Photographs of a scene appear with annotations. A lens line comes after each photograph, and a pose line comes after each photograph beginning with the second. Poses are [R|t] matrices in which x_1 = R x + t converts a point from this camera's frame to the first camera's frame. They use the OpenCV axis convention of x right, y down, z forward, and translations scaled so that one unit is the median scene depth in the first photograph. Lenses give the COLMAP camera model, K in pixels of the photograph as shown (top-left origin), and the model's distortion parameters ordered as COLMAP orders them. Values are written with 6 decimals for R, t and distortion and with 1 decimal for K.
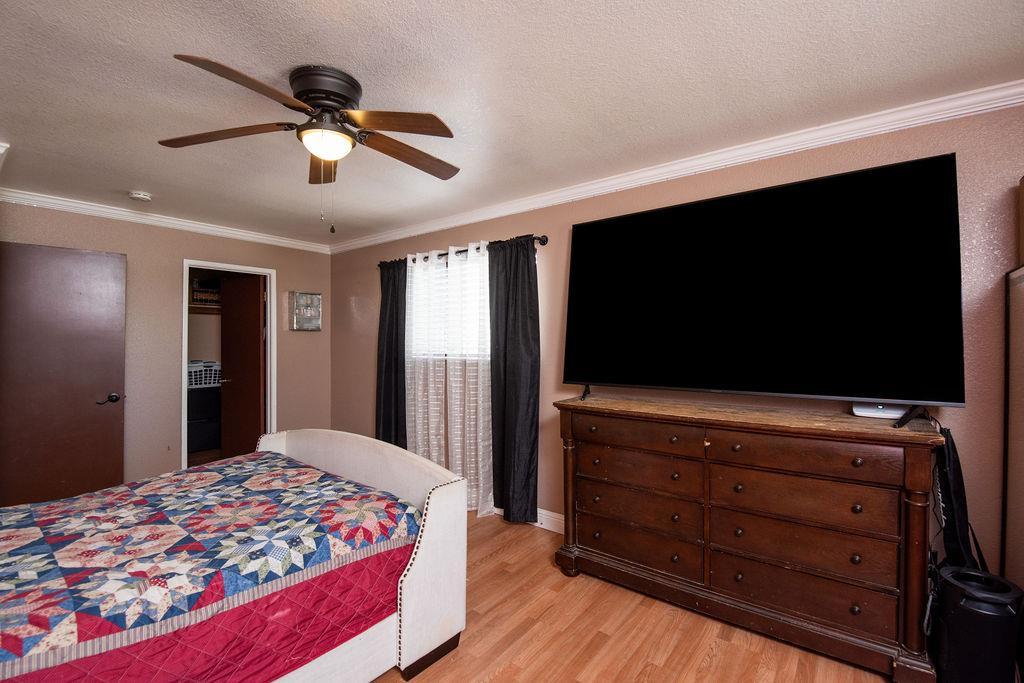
lens RADIAL K [[447.2, 0, 518.4], [0, 447.2, 341.7], [0, 0, 1]] dist [-0.007276, -0.005752]
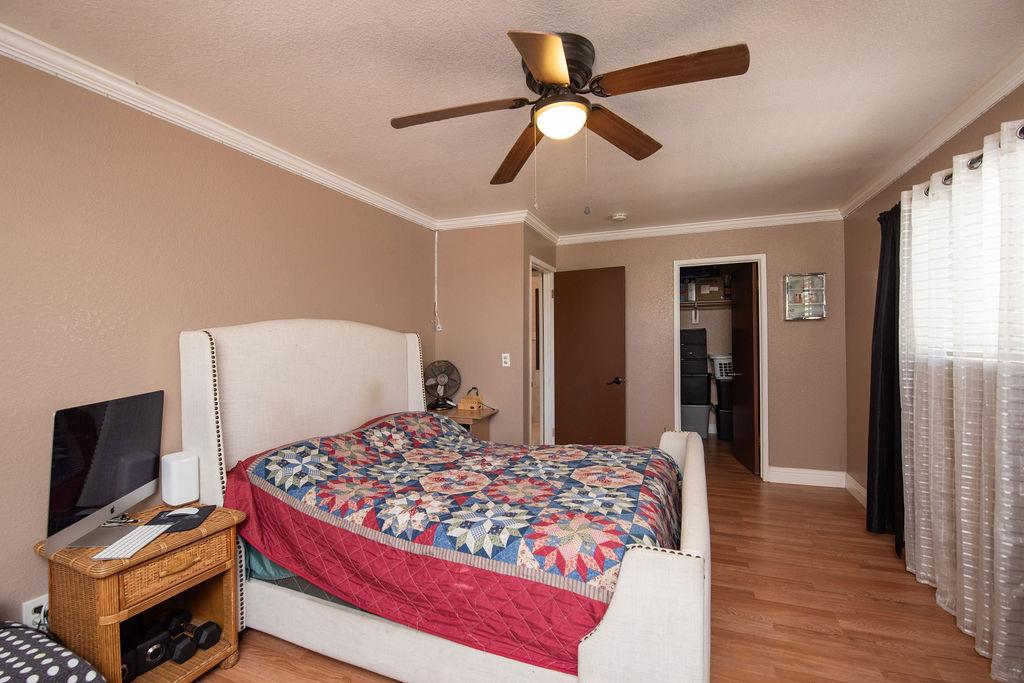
lens RADIAL K [[447.2, 0, 510.3], [0, 447.2, 340.6], [0, 0, 1]] dist [-0.007276, -0.005752]
pose [[0.271623, -0.000708, -0.962404, 0.456653], [0.014067, 0.999896, 0.003235, 0.005716], [0.962301, -0.014417, 0.271605, 0.680868]]
